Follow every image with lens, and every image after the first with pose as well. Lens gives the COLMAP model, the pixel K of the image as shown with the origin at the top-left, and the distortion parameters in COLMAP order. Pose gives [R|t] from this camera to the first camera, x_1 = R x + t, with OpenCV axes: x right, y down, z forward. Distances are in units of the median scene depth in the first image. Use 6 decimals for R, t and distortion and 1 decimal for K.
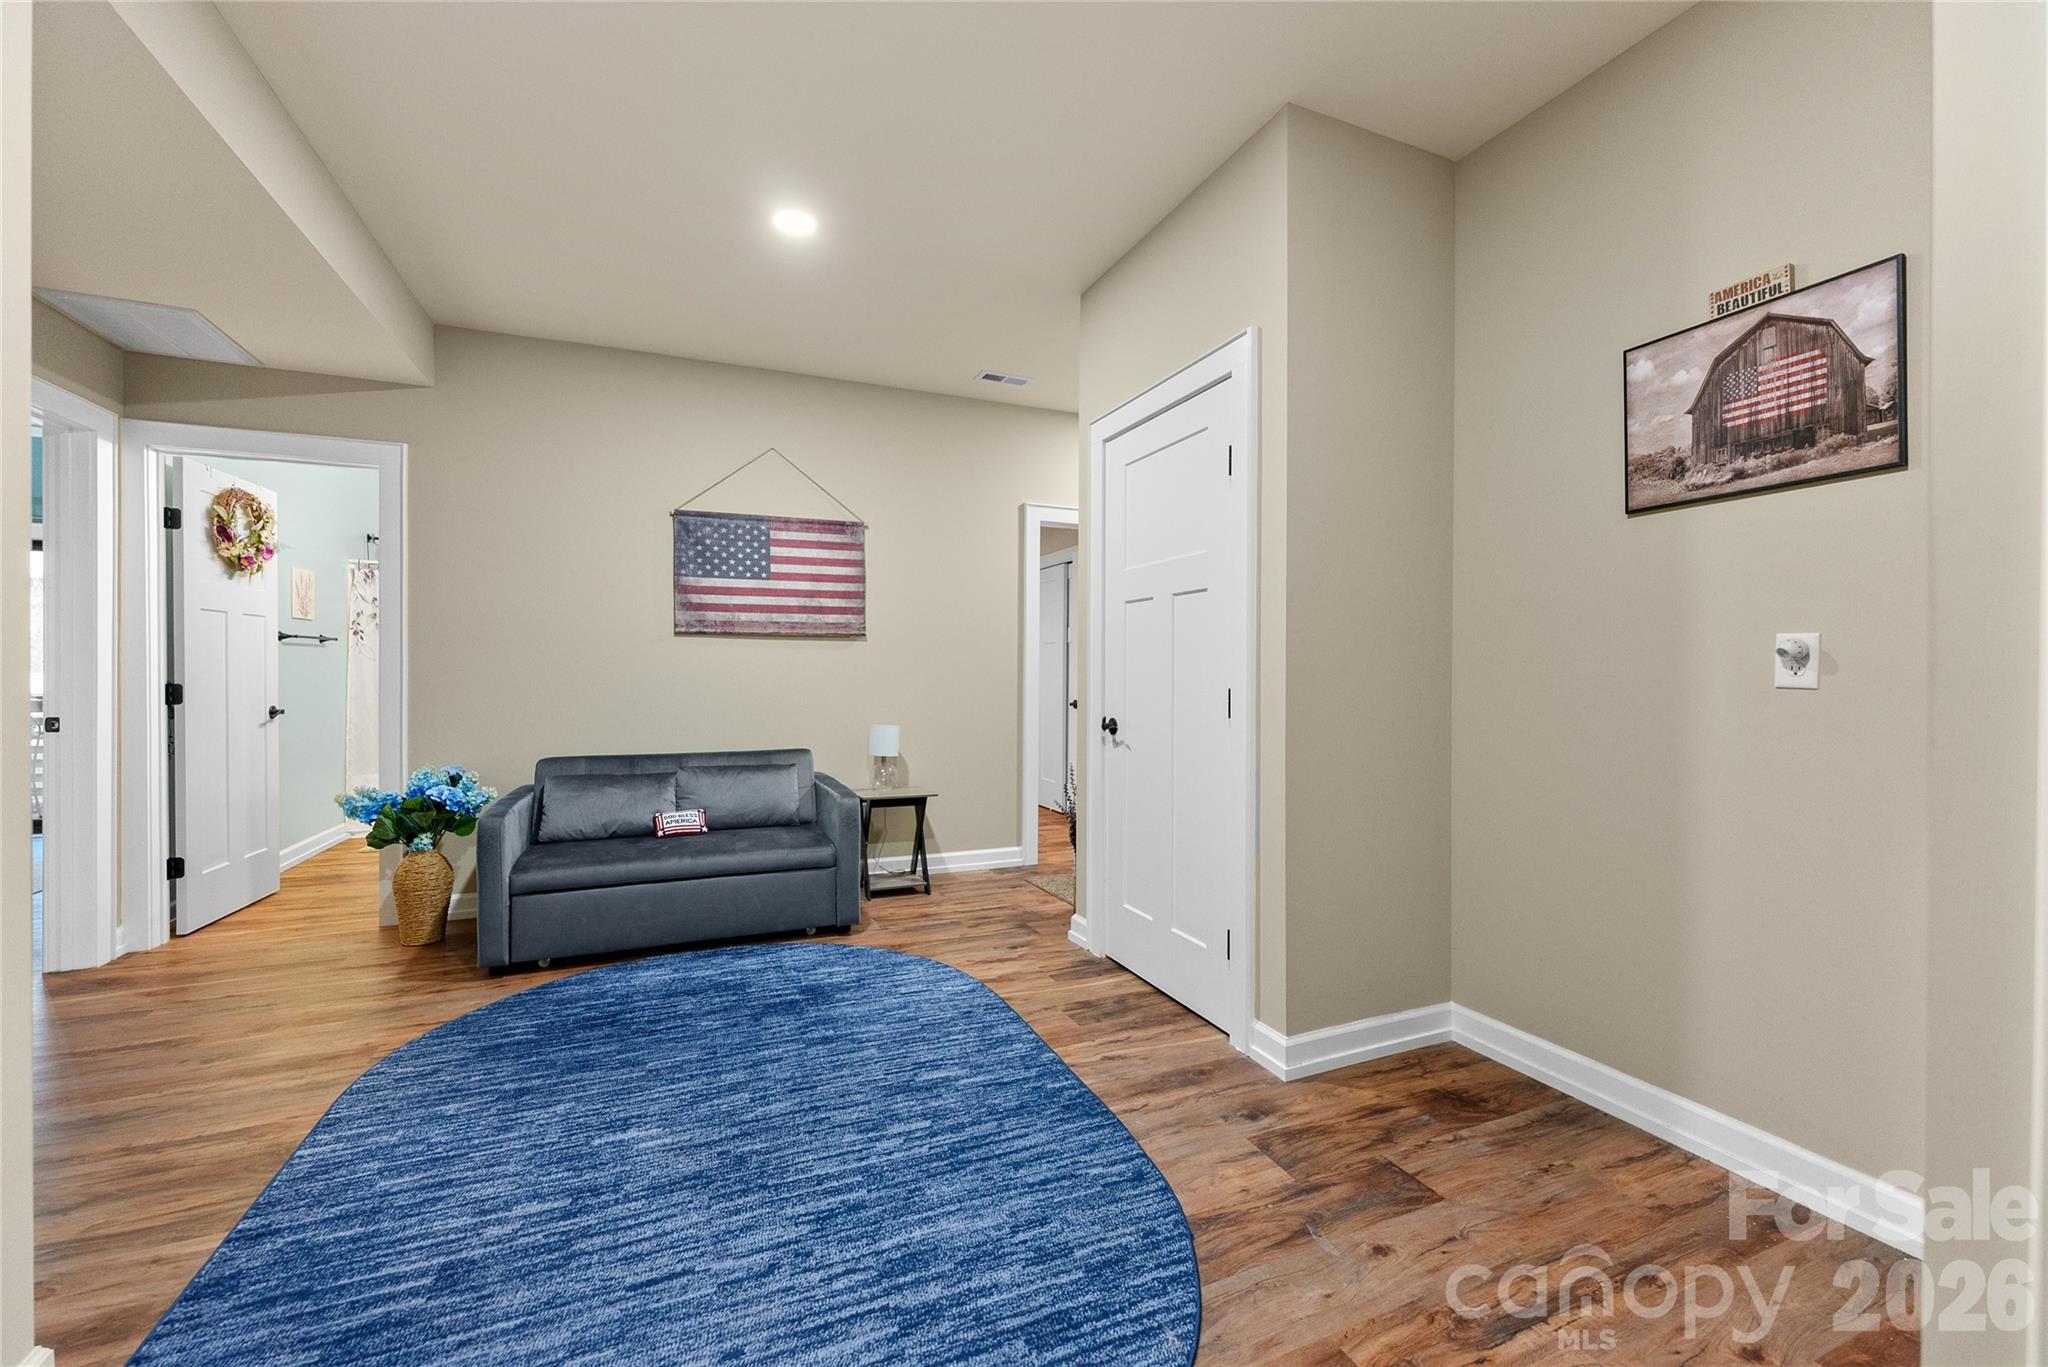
lens RADIAL K [[822.0, 0, 1026.3], [0, 822.0, 676.3], [0, 0, 1]] dist [-0.001022, -0.000279]
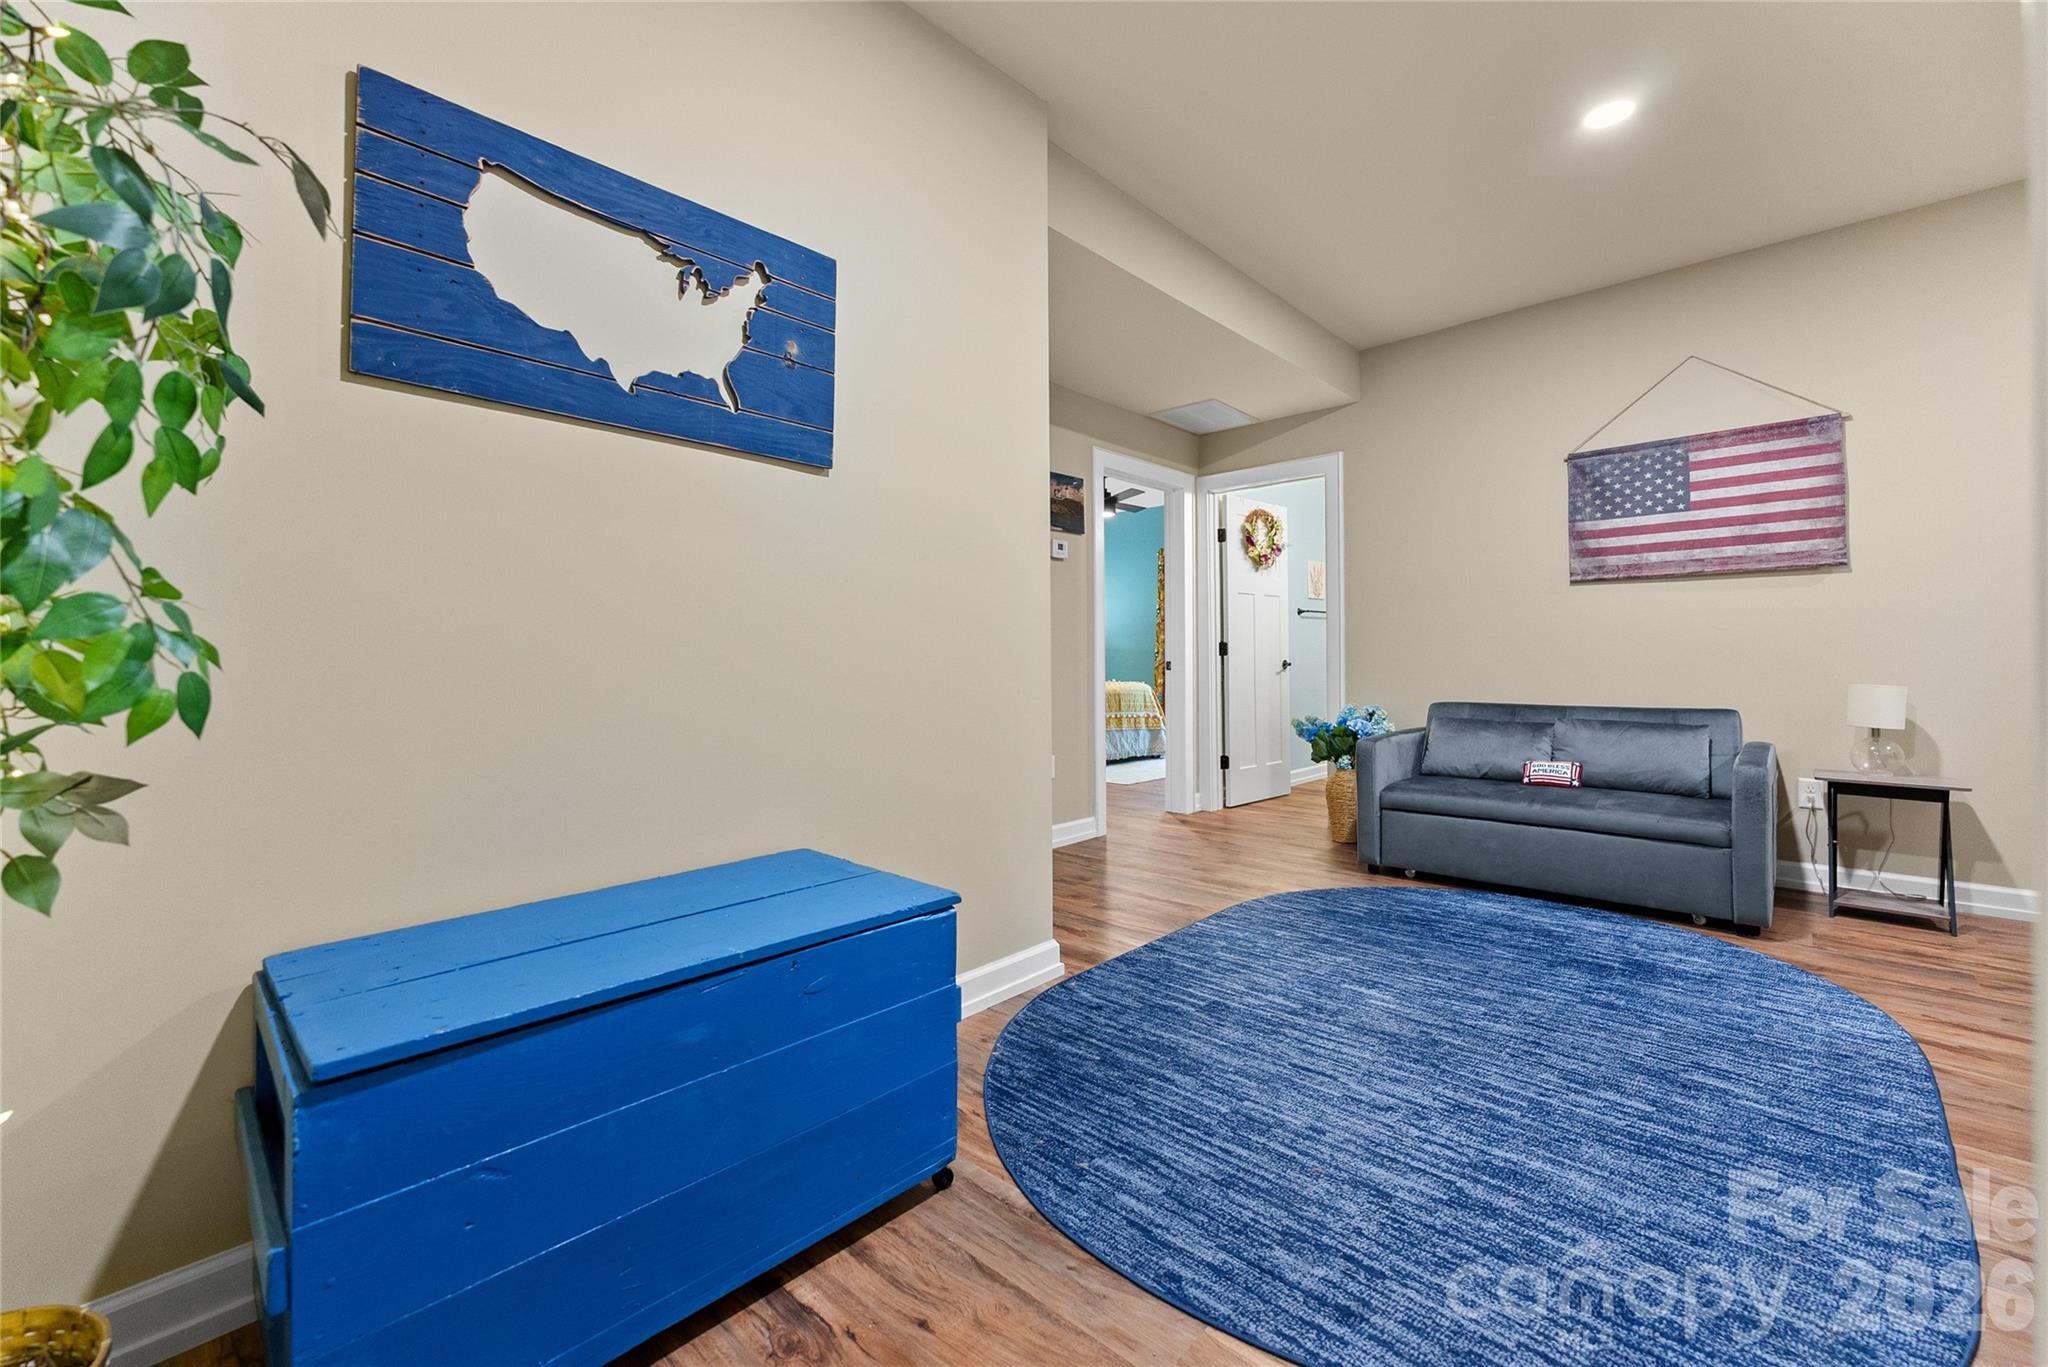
lens RADIAL K [[835.6, 0, 1033.7], [0, 835.6, 645.7], [0, 0, 1]] dist [-0.001466, -0.000236]
pose [[0.408373, -0.020649, -0.912582, 0.304916], [0.005154, 0.999780, -0.020315, 0.056560], [0.912801, 0.003593, 0.408390, 0.043957]]
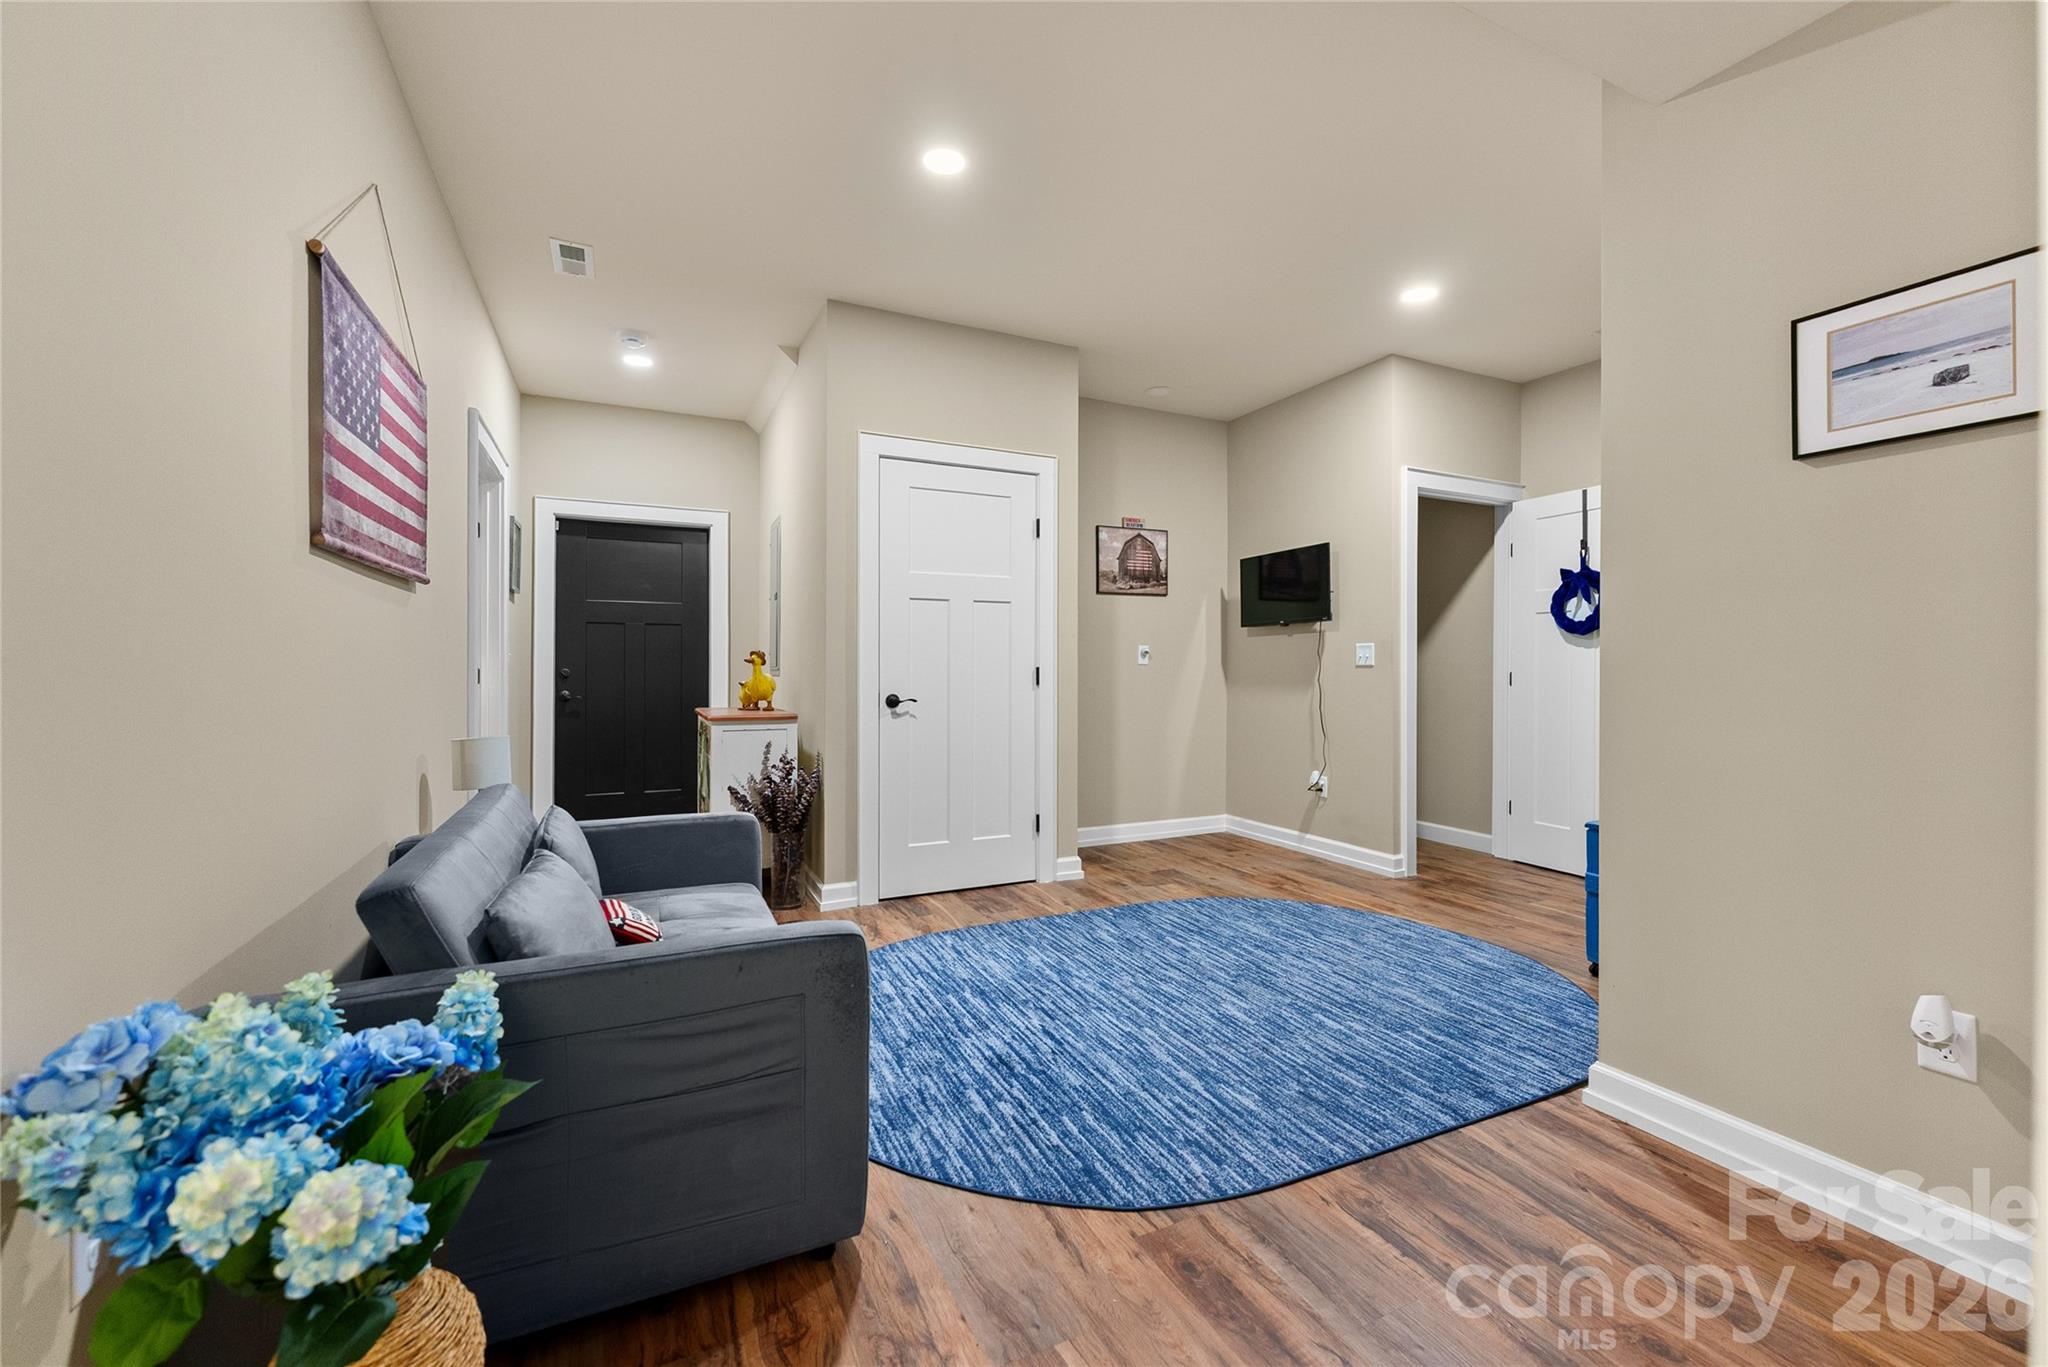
lens RADIAL K [[823.8, 0, 1018.6], [0, 823.8, 663.1], [0, 0, 1]] dist [-0.000115, -0.000116]
pose [[-0.035931, 0.001692, 0.999353, -1.247625], [-0.000068, 0.999999, -0.001695, 0.008708], [-0.999354, -0.000129, -0.035931, 0.982227]]
